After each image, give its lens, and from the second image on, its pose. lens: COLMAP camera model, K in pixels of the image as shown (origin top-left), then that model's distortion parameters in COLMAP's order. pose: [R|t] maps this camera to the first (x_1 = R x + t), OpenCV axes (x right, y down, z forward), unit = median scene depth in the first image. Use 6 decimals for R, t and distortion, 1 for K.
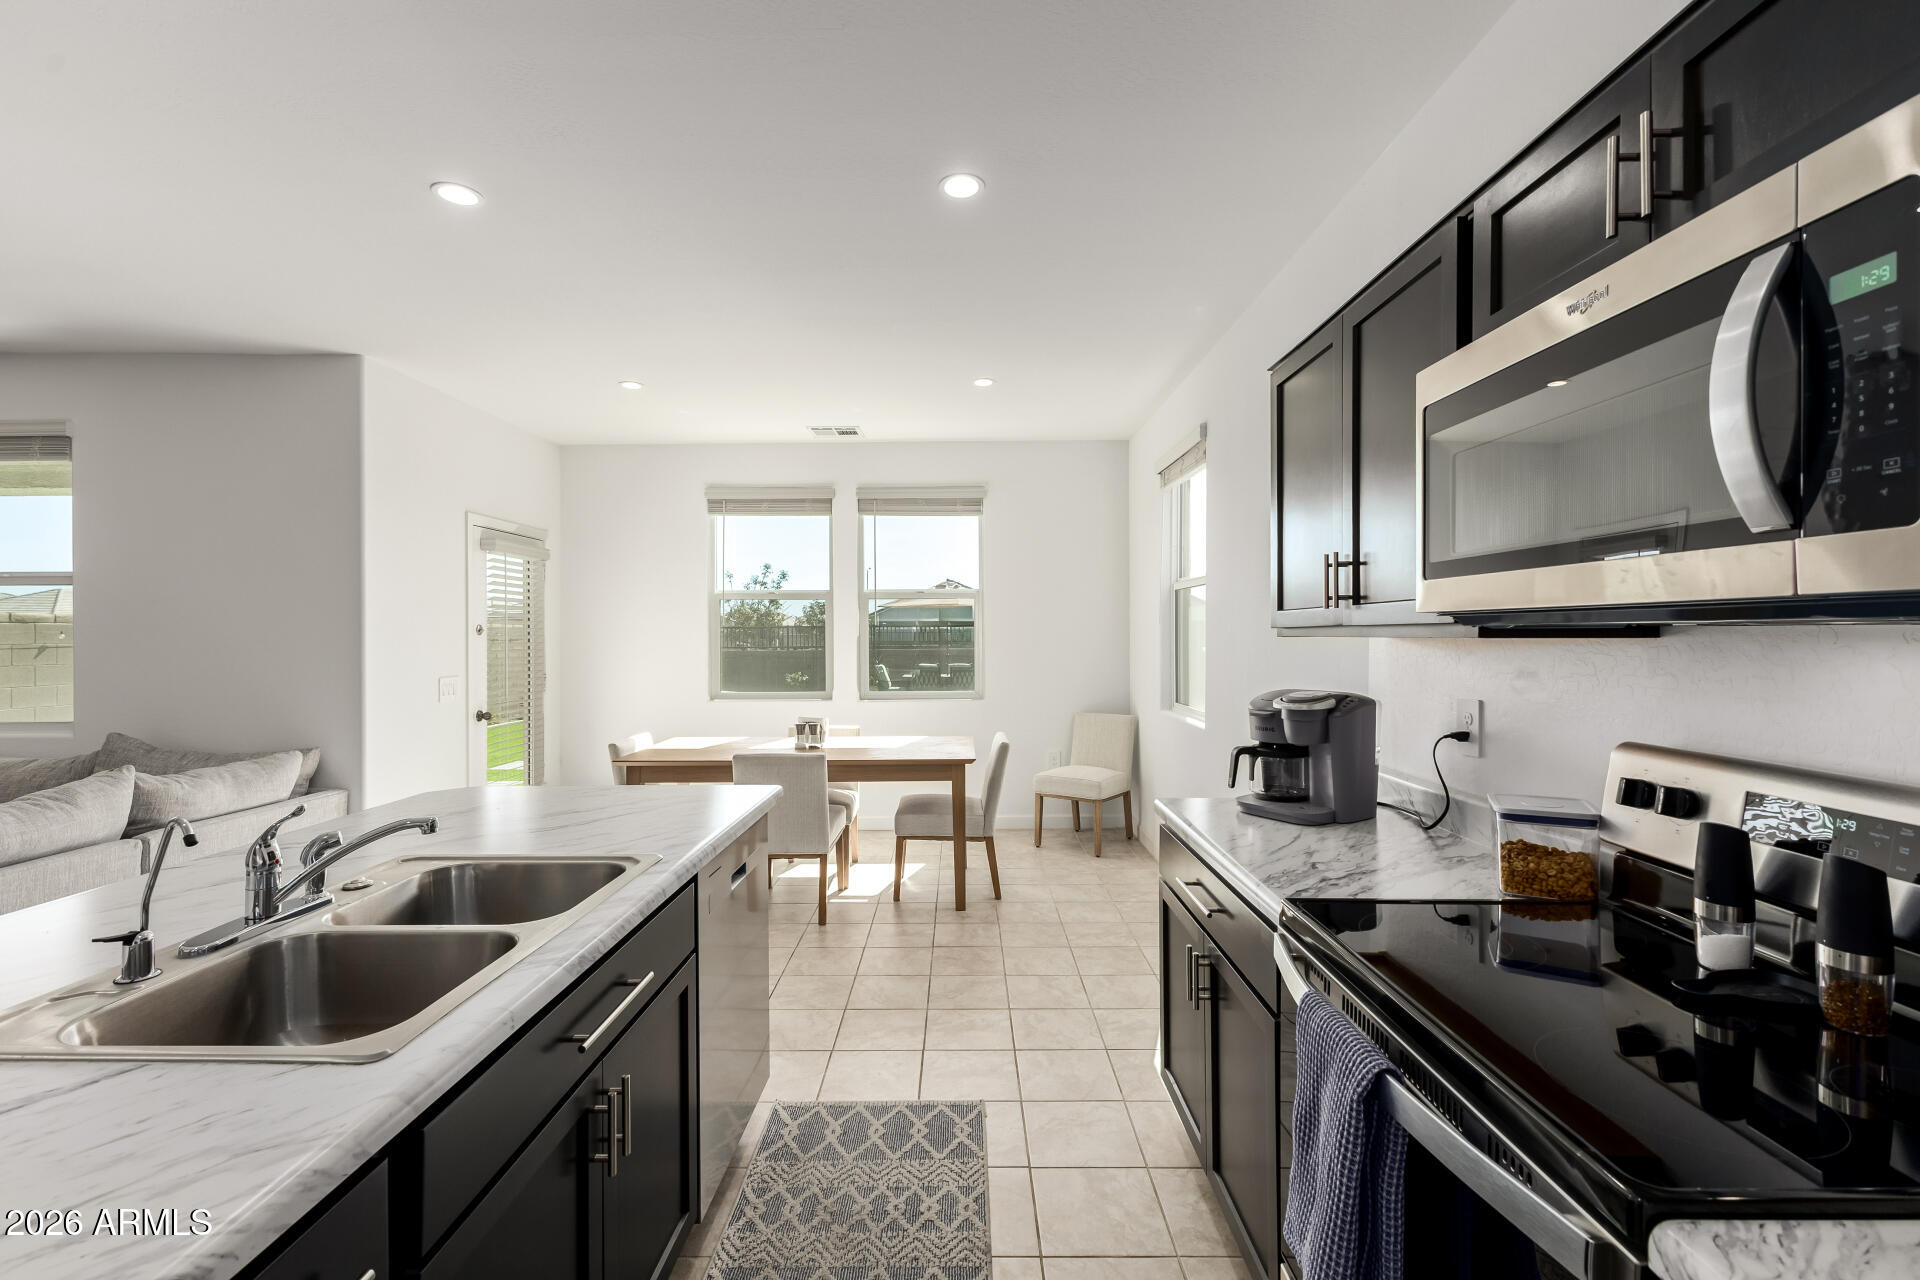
lens RADIAL K [[826.1, 0, 959.4], [0, 826.1, 638.9], [0, 0, 1]] dist [0.008768, -0.000082]
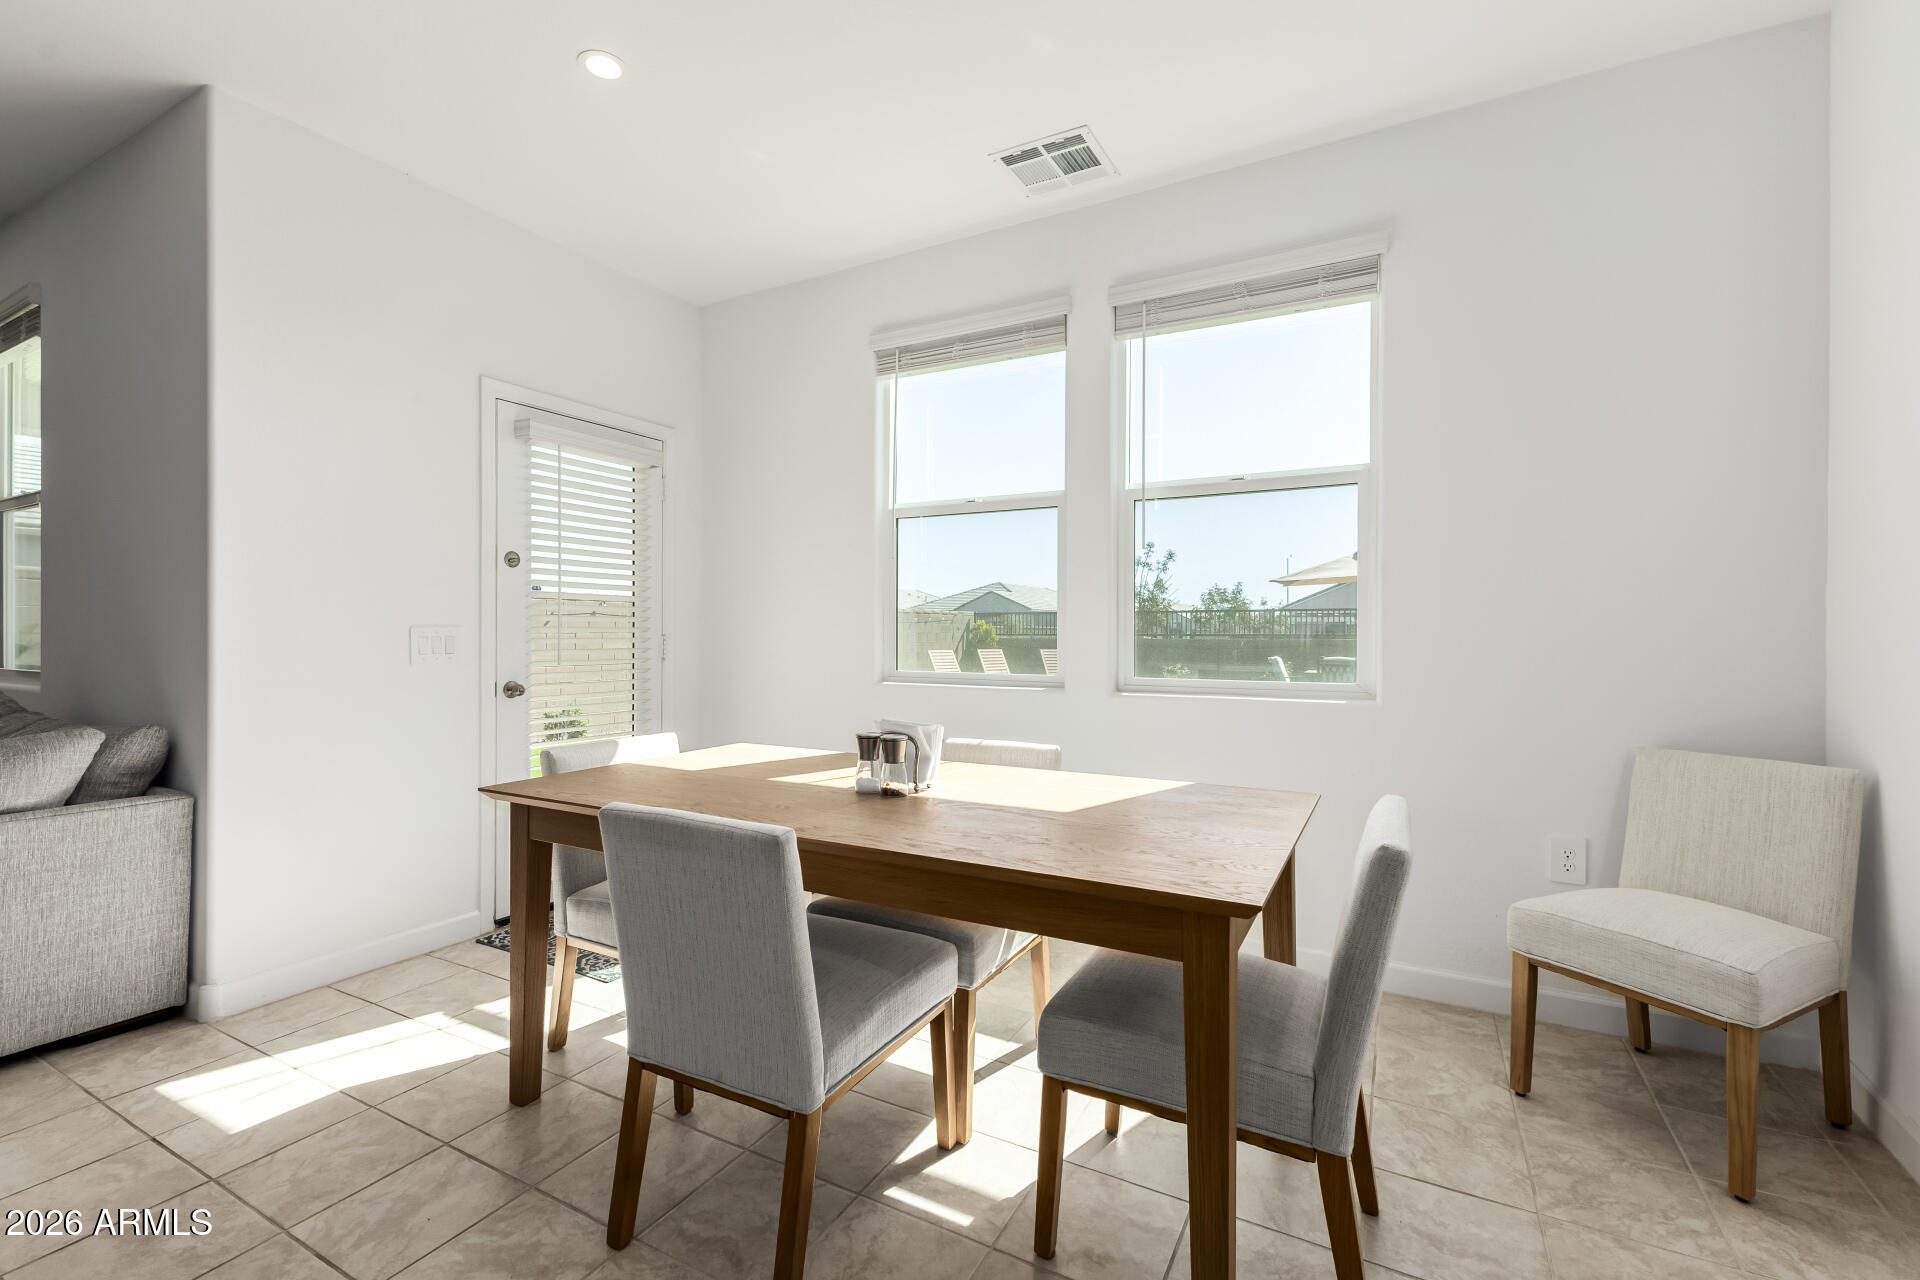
lens RADIAL K [[826.1, 0, 959.4], [0, 826.1, 638.9], [0, 0, 1]] dist [0.008768, -0.000082]
pose [[0.879915, 0.012680, -0.474961, 0.046885], [-0.010541, 0.999919, 0.007168, 0.040658], [0.475014, -0.001301, 0.879977, 0.538887]]
